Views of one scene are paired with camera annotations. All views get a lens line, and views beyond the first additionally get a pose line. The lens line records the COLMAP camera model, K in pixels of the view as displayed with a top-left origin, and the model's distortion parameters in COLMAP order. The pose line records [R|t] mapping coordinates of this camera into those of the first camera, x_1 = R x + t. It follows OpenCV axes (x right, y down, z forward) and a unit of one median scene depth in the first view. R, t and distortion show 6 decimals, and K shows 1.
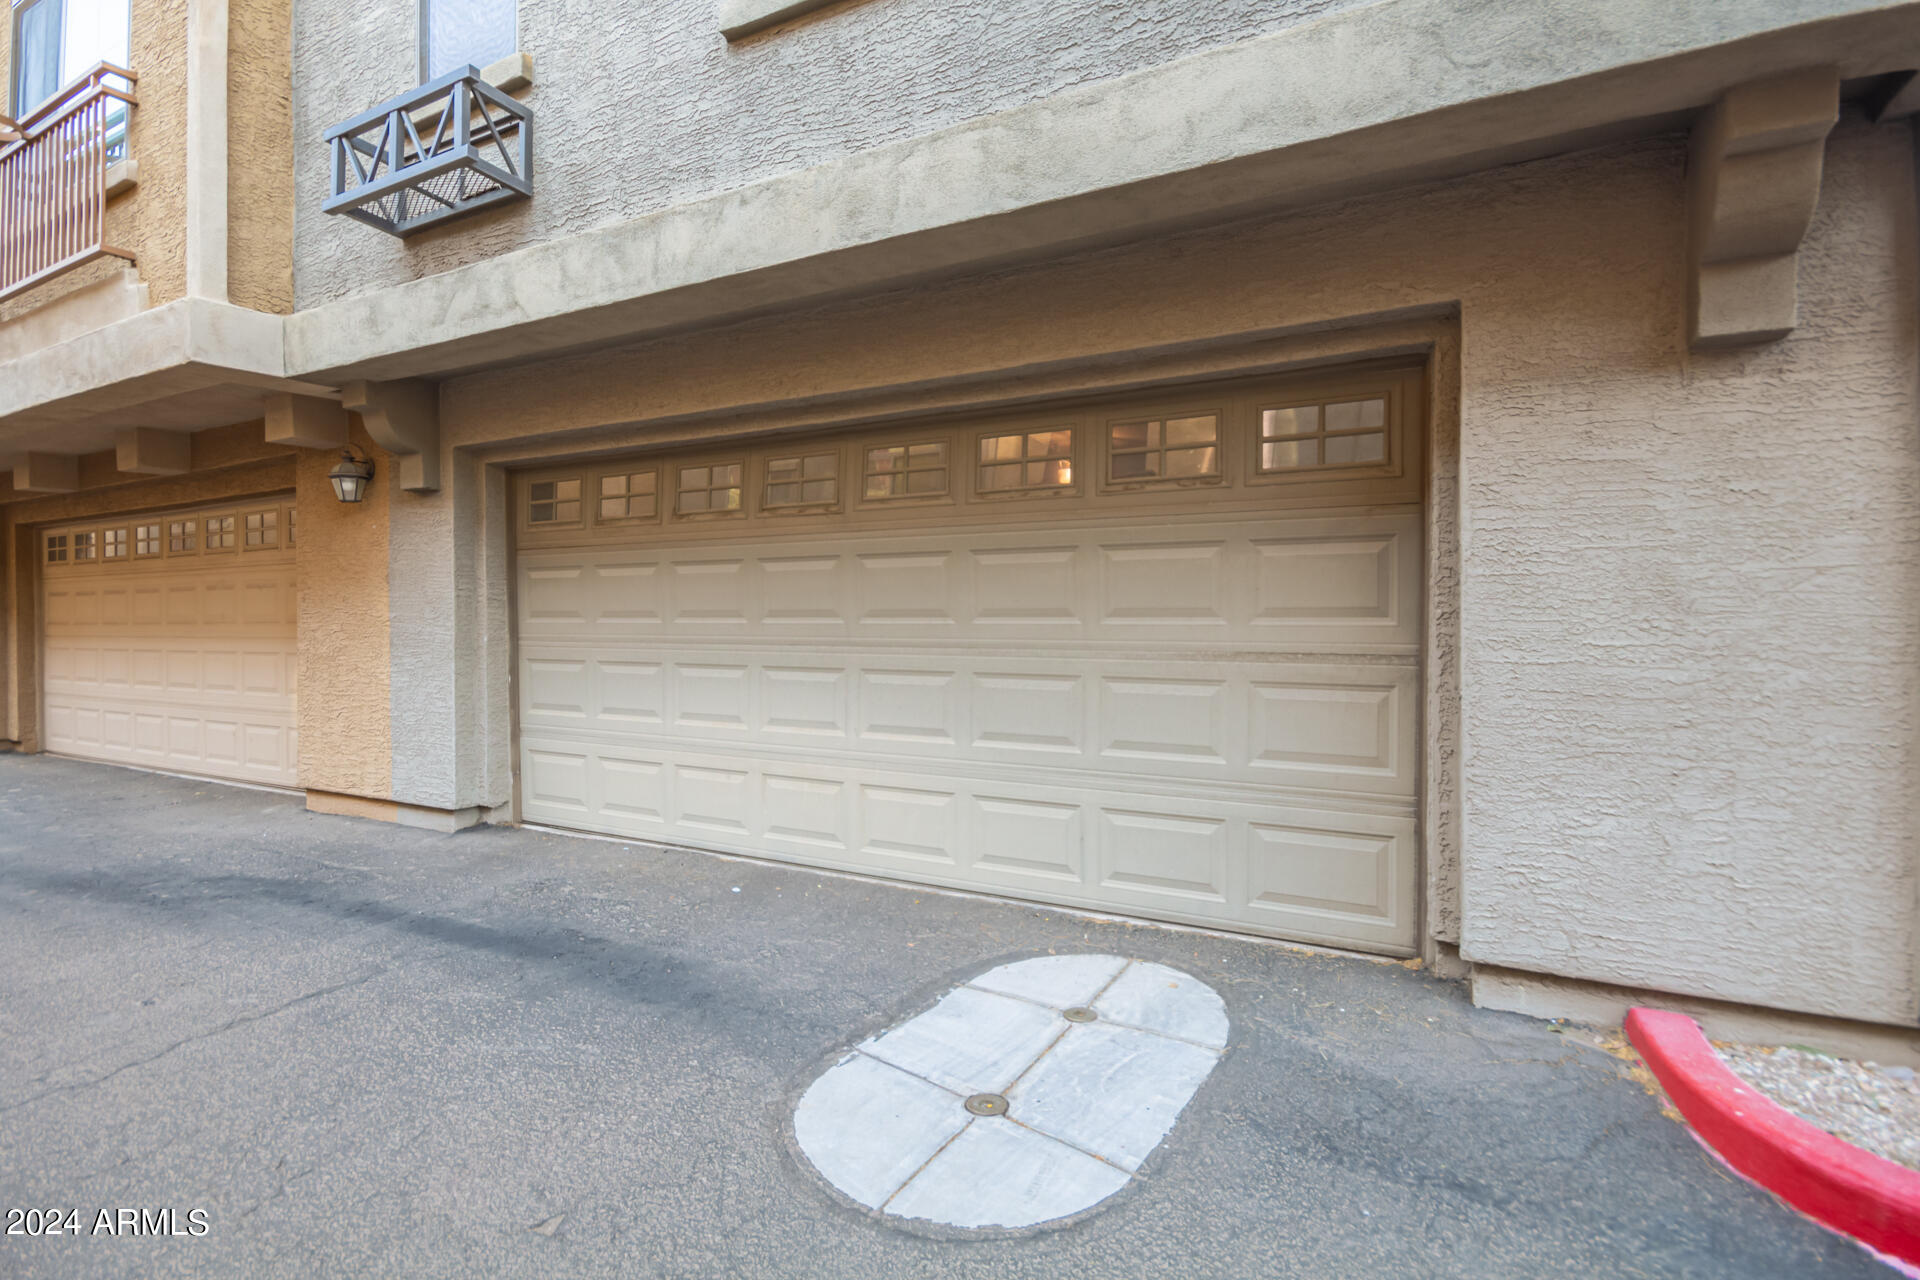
lens RADIAL K [[927.6, 0, 960.0], [0, 927.6, 640.0], [0, 0, 1]] dist [-0.000336, -0.000558]
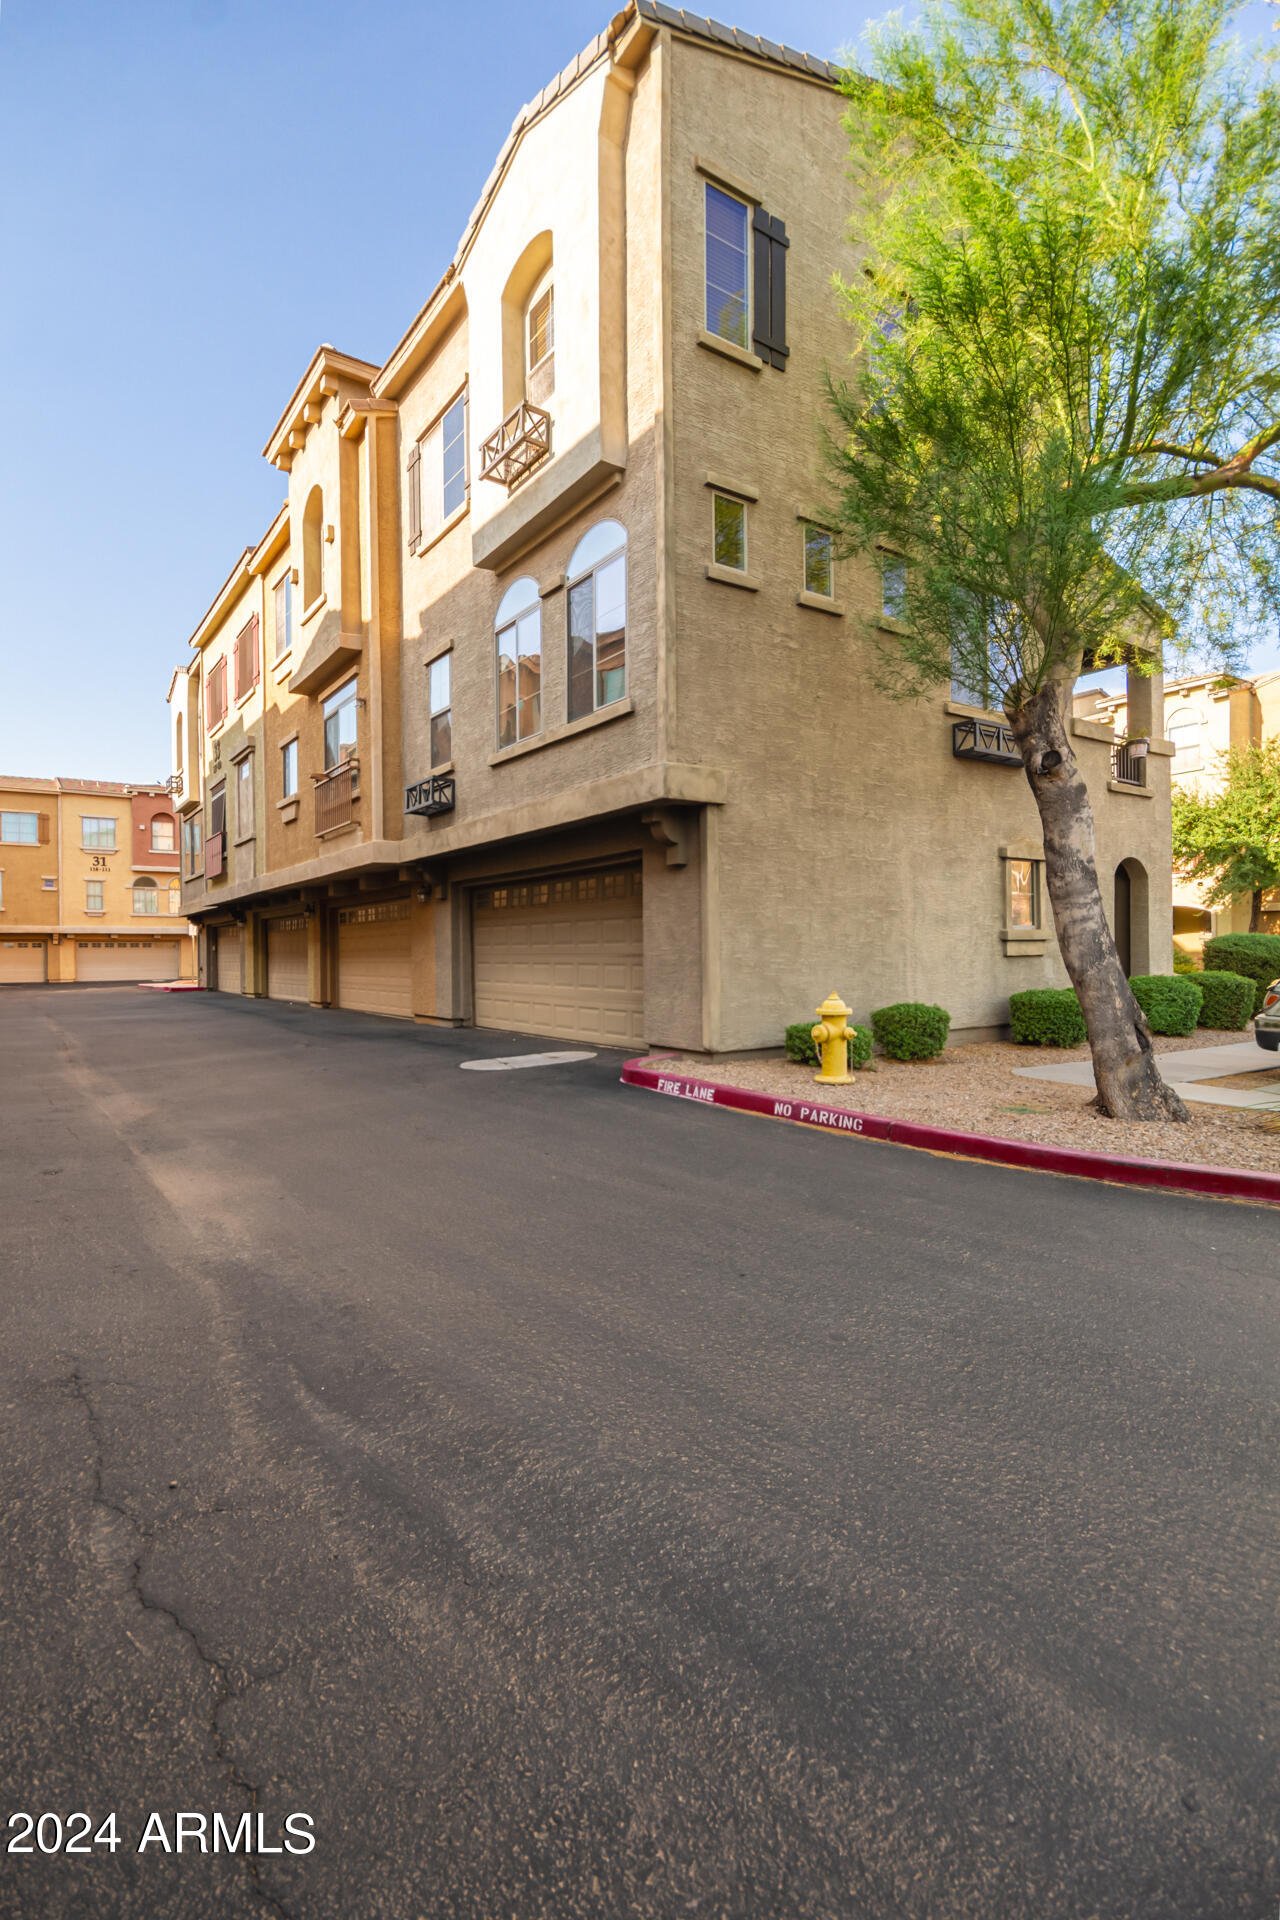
lens RADIAL K [[933.5, 0, 640.0], [0, 933.5, 960.0], [0, 0, 1]] dist [0.000010, 0.000002]
pose [[0.889867, -0.006298, -0.456176, 1.153717], [0.003333, 0.999968, -0.007303, 0.035868], [0.456207, 0.004978, 0.889860, -1.130460]]
